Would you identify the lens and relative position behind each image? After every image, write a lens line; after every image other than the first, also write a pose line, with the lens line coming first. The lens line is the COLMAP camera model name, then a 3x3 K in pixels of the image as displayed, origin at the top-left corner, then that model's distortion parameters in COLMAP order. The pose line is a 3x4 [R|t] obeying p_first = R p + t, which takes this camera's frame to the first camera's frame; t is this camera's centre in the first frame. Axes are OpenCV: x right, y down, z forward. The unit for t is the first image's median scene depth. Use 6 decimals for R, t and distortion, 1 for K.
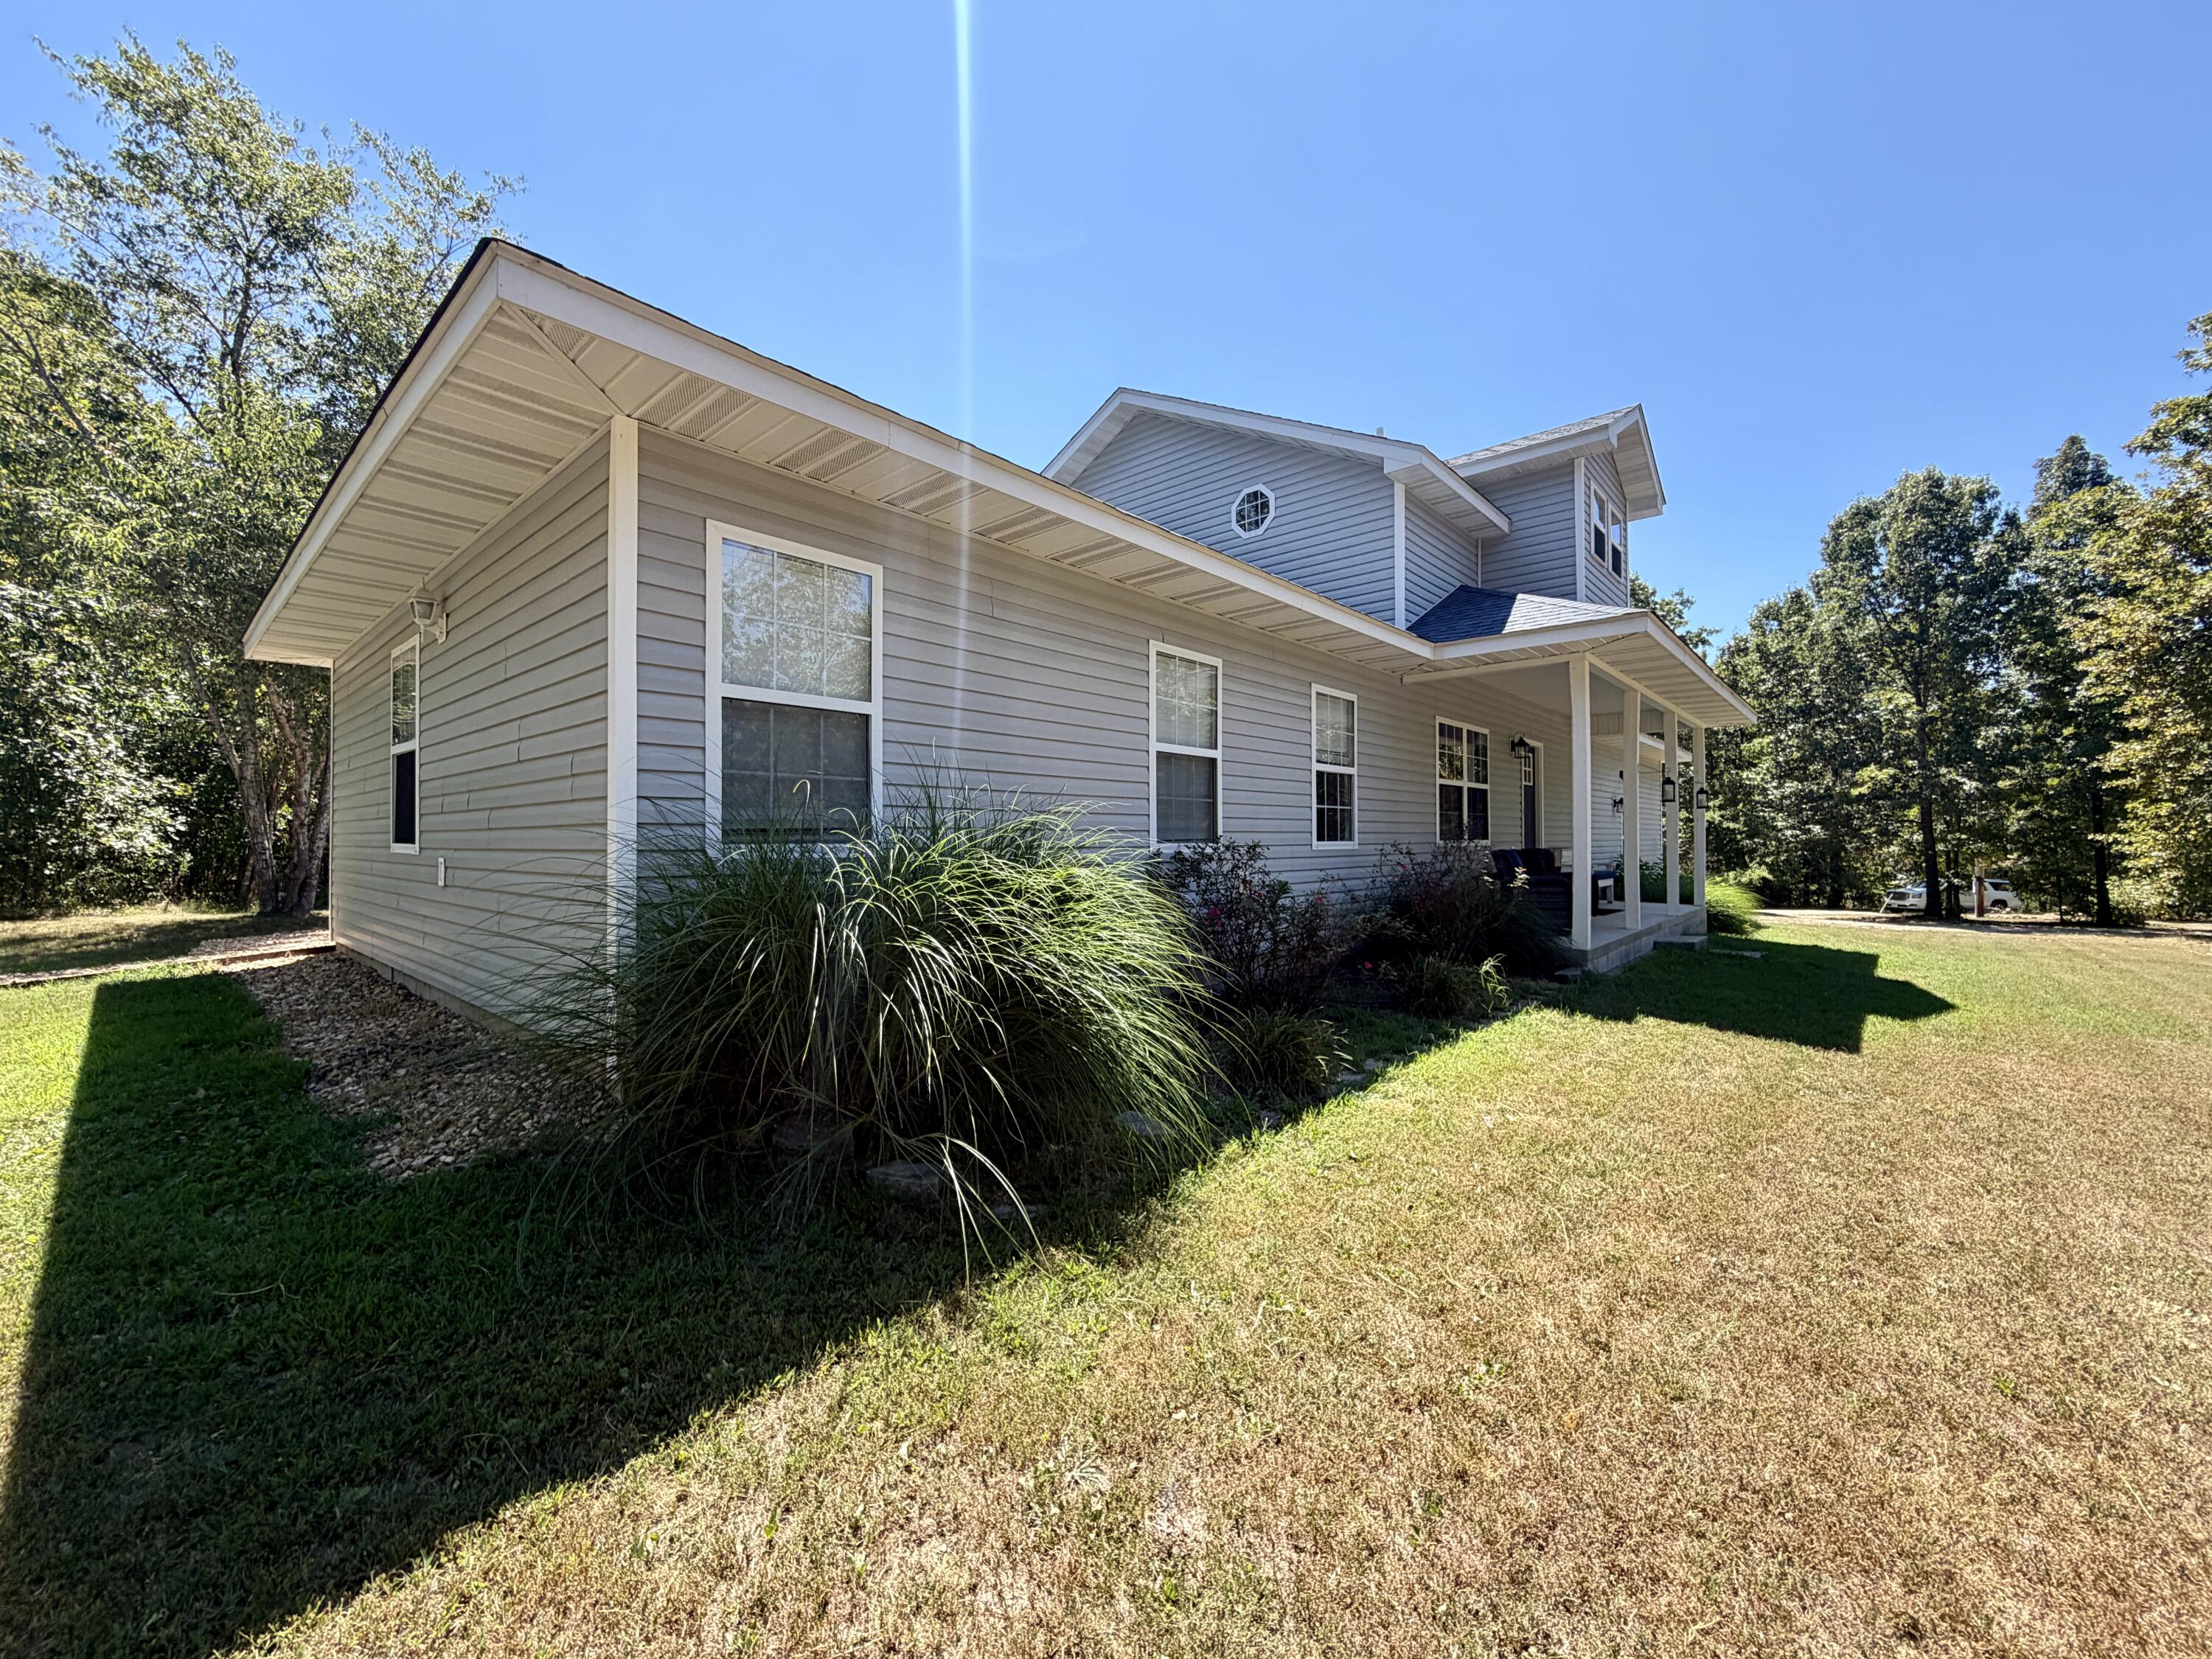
lens RADIAL K [[877.3, 0, 1096.1], [0, 877.3, 830.9], [0, 0, 1]] dist [-0.000424, 0.000021]
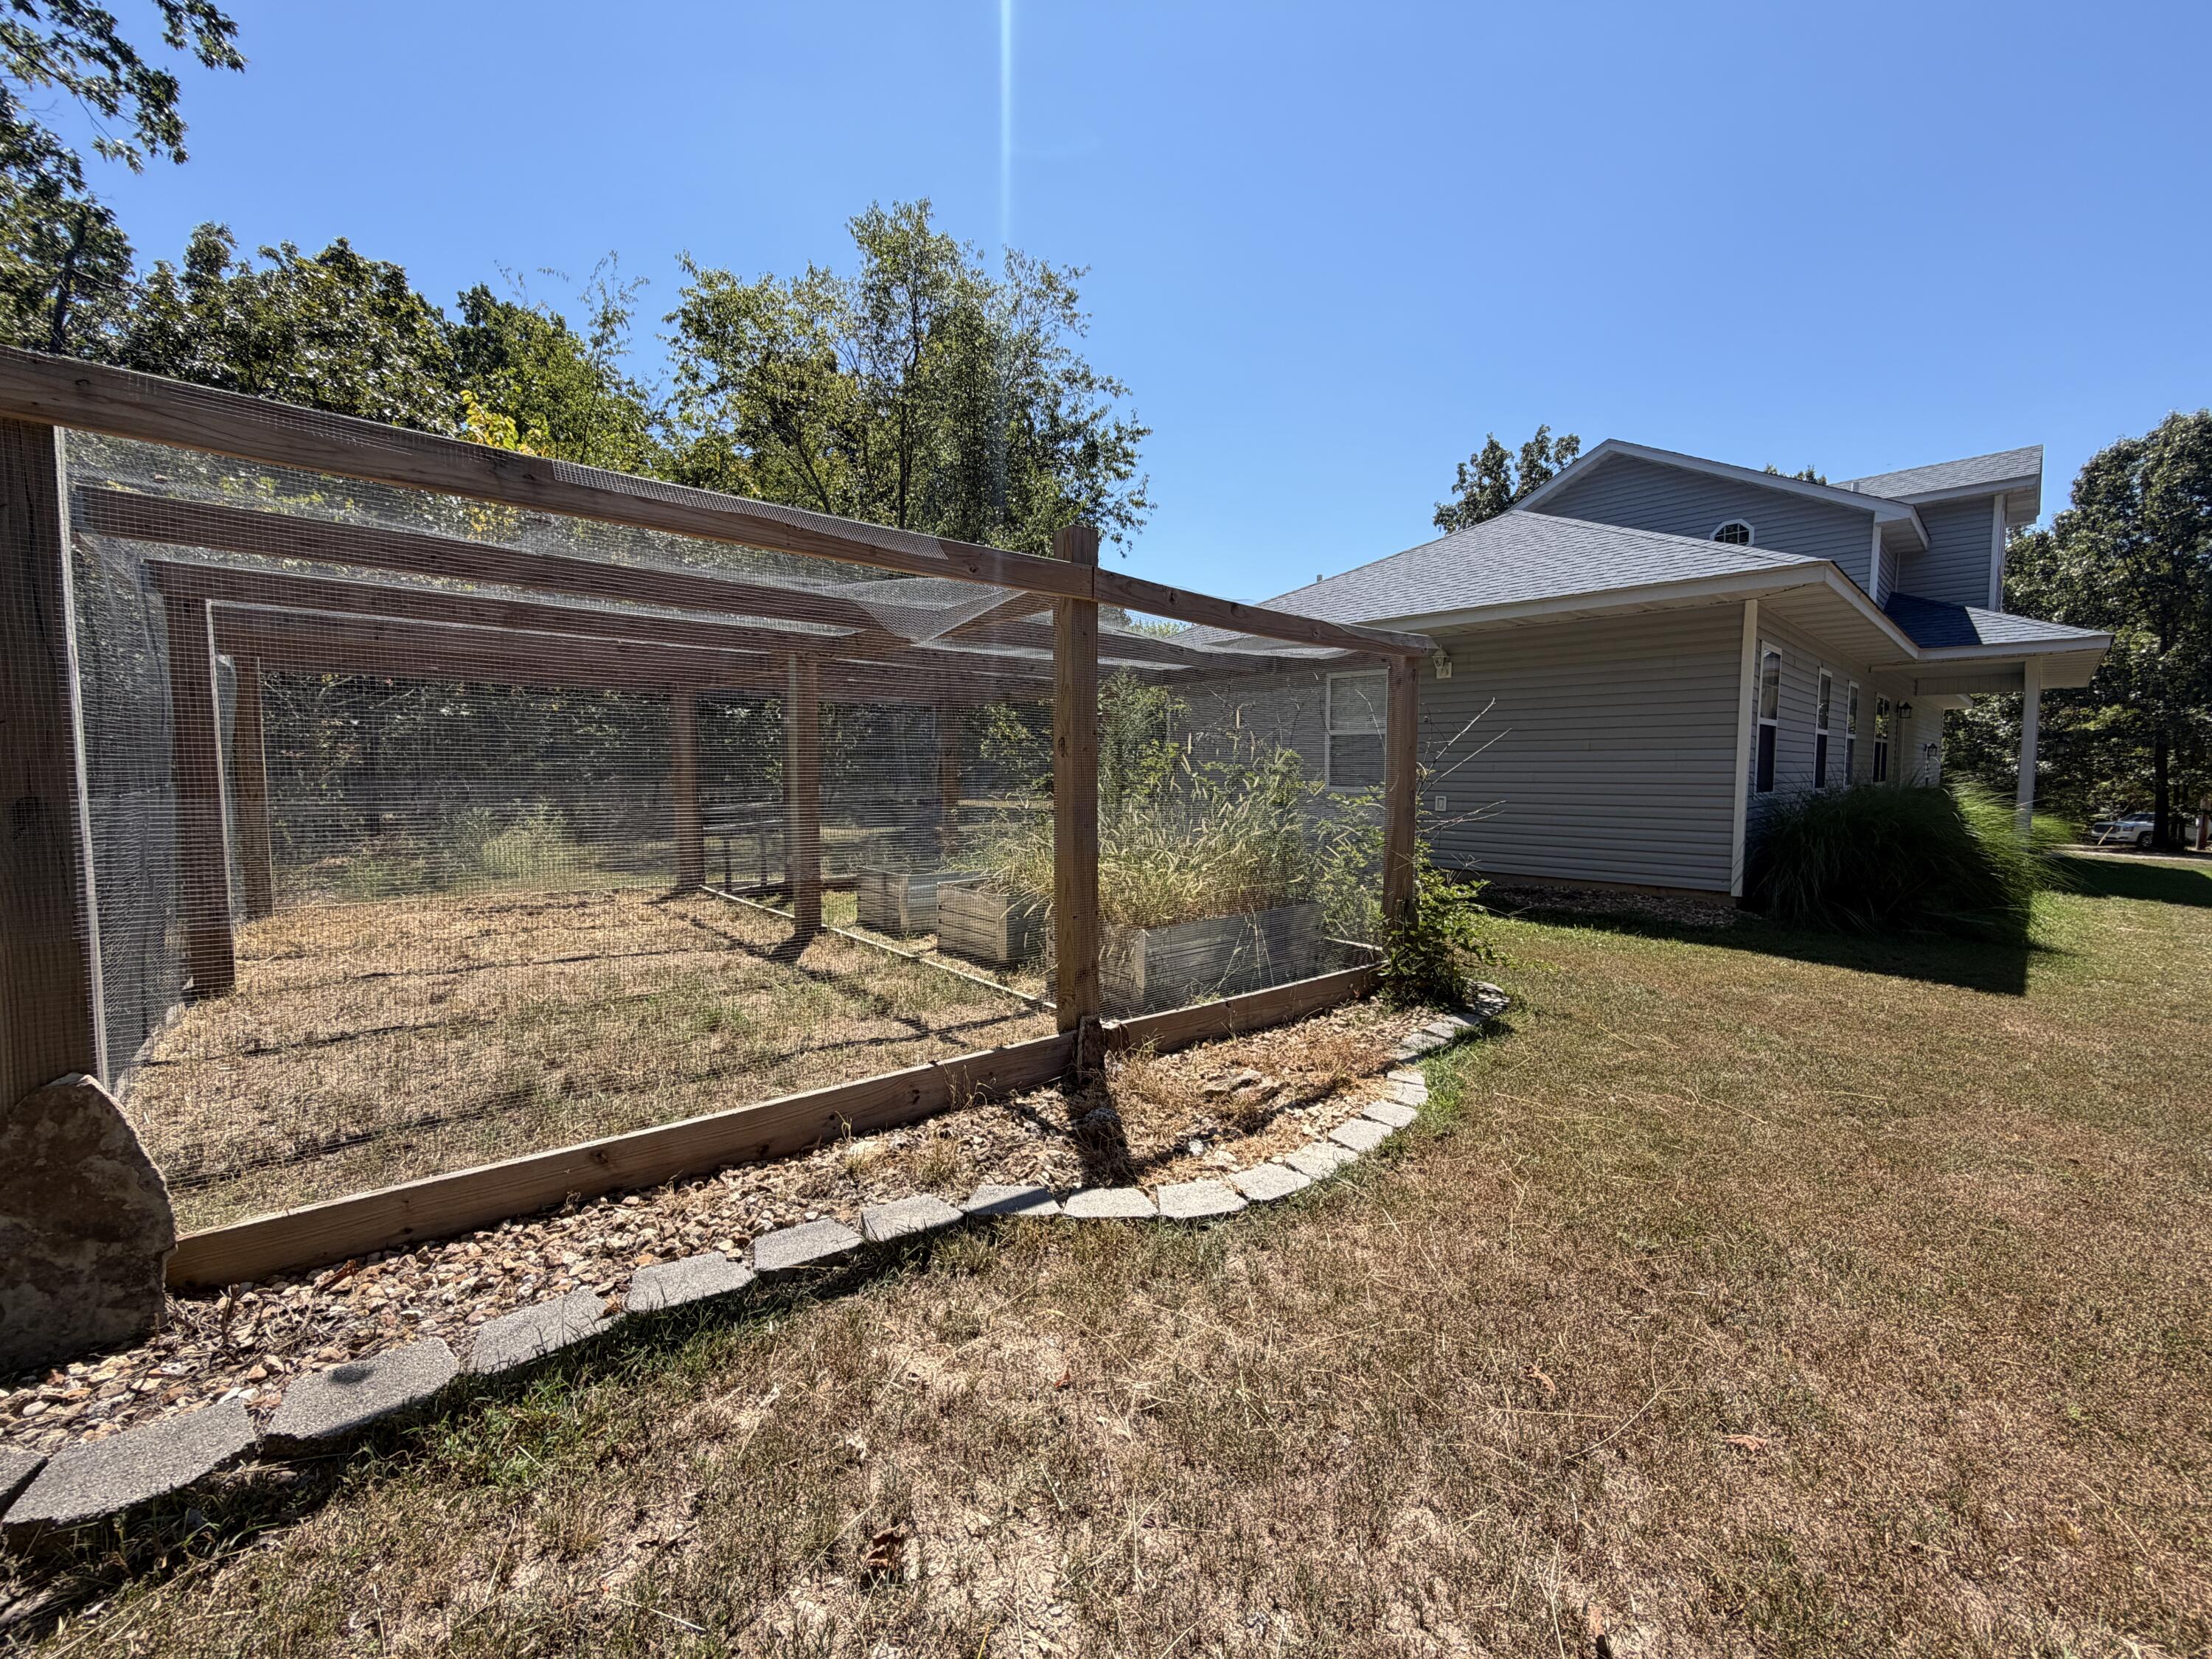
lens RADIAL K [[877.3, 0, 1096.1], [0, 877.3, 830.9], [0, 0, 1]] dist [-0.000424, 0.000021]
pose [[0.996259, 0.008753, -0.085973, -0.238845], [-0.001654, 0.996606, 0.082300, -0.008201], [0.086402, -0.081850, 0.992892, -0.164260]]
